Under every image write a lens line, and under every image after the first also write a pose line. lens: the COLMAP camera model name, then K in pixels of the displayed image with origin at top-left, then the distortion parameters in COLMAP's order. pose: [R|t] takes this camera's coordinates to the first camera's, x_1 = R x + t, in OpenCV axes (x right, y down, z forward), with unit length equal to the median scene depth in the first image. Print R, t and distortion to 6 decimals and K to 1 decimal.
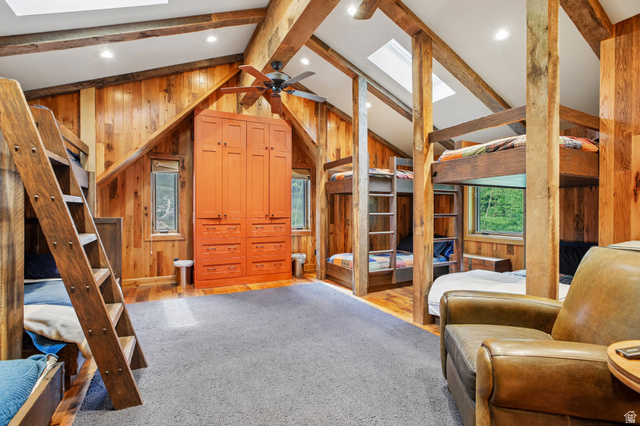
lens RADIAL K [[303.0, 0, 318.1], [0, 303.0, 210.8], [0, 0, 1]] dist [-0.048472, 0.029229]
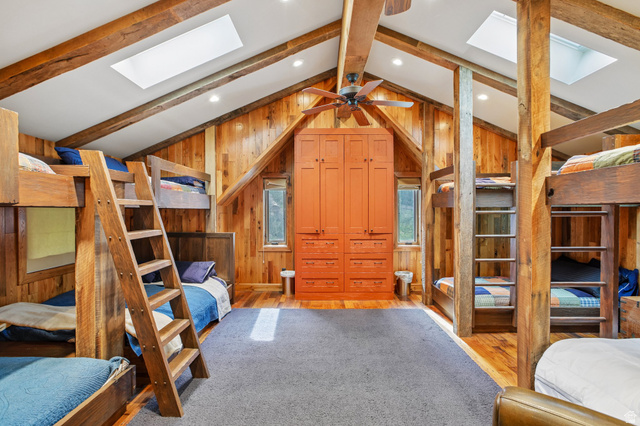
lens RADIAL K [[303.0, 0, 318.1], [0, 303.0, 210.8], [0, 0, 1]] dist [-0.048472, 0.029229]
pose [[0.882520, -0.001434, -0.470272, 0.171772], [0.003828, 0.999984, 0.004135, -0.060857], [0.470259, -0.005449, 0.882512, 0.100203]]
